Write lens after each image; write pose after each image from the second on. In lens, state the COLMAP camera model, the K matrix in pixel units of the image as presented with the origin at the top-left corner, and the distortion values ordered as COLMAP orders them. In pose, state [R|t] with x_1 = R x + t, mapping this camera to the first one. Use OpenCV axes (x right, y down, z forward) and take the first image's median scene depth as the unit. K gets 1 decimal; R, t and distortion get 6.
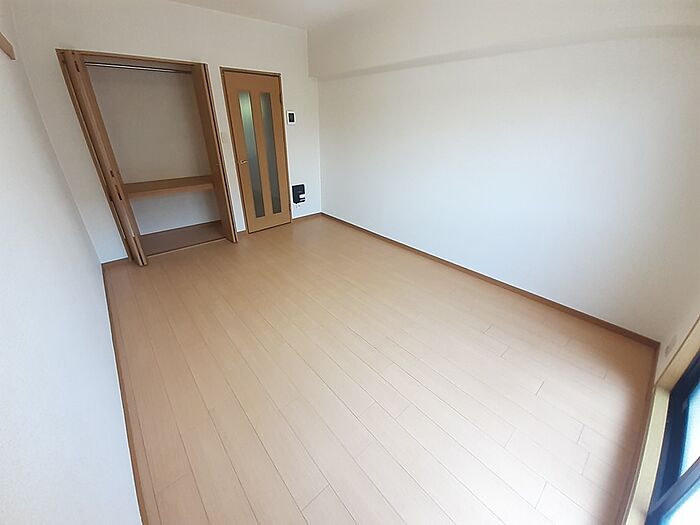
lens RADIAL K [[281.8, 0, 350.0], [0, 281.8, 262.5], [0, 0, 1]] dist [-0.000018, 0.000053]
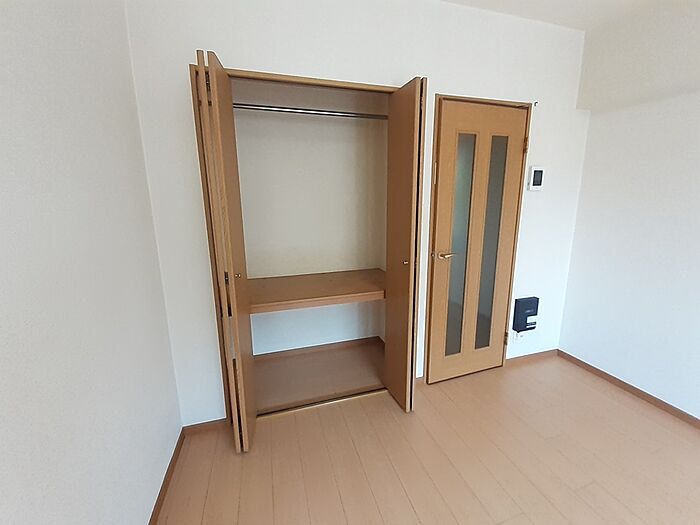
lens RADIAL K [[281.8, 0, 350.0], [0, 281.8, 262.5], [0, 0, 1]] dist [-0.000018, 0.000053]
pose [[0.933037, 0.075744, -0.351716, -0.333453], [-0.155888, 0.966167, -0.205473, -0.193909], [0.324254, 0.246543, 0.913278, 0.434097]]
